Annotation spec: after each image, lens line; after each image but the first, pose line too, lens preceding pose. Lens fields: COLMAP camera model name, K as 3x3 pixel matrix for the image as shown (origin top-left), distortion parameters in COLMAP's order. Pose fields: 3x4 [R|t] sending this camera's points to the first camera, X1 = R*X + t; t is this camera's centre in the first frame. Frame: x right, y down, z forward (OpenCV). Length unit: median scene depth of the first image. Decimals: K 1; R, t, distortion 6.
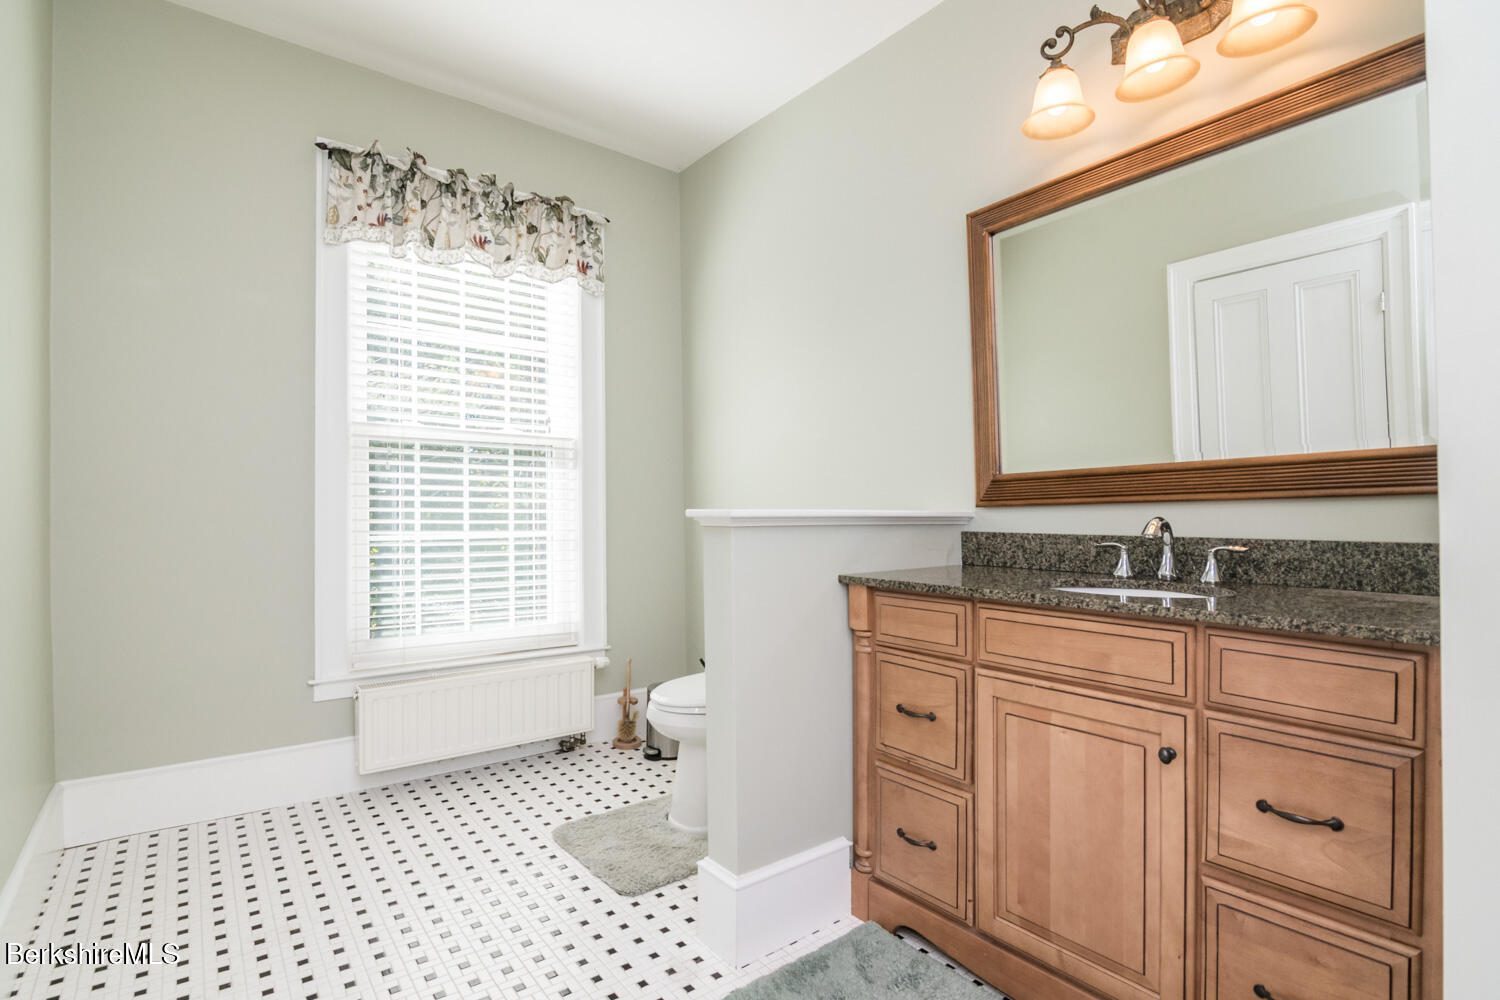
lens RADIAL K [[731.0, 0, 751.1], [0, 731.0, 510.0], [0, 0, 1]] dist [-0.003817, -0.000388]
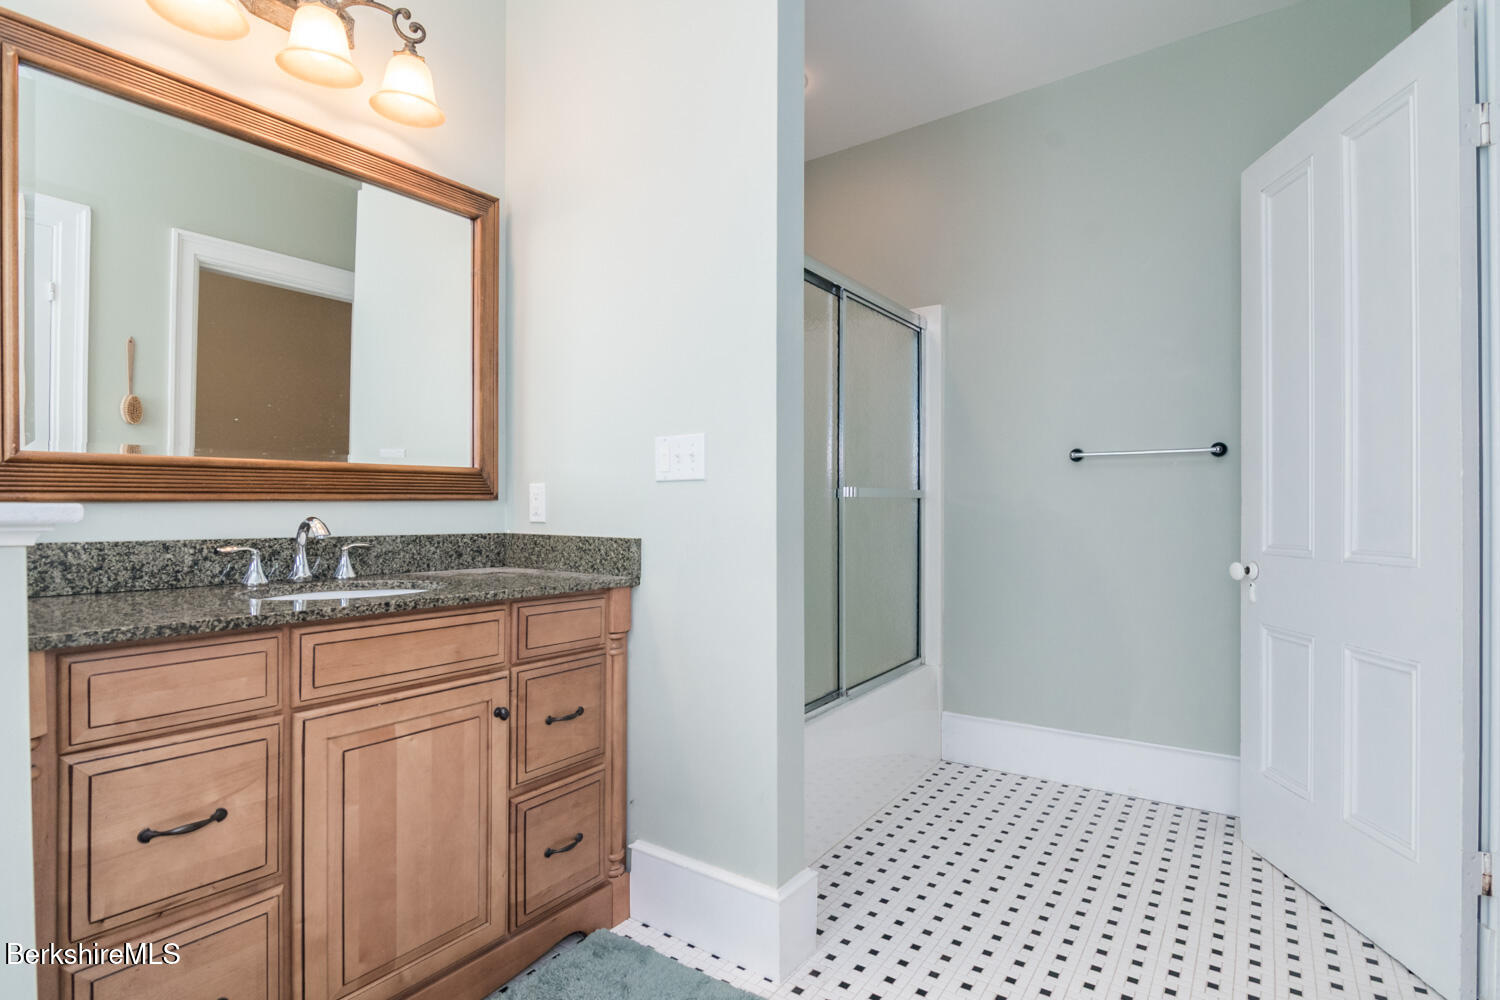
lens RADIAL K [[731.0, 0, 751.0], [0, 731.0, 506.5], [0, 0, 1]] dist [-0.003817, -0.000388]
pose [[-0.284817, 0.007919, 0.958549, -0.591874], [-0.006869, 0.999923, -0.010301, 0.002049], [-0.958557, -0.009518, -0.284741, 0.791593]]
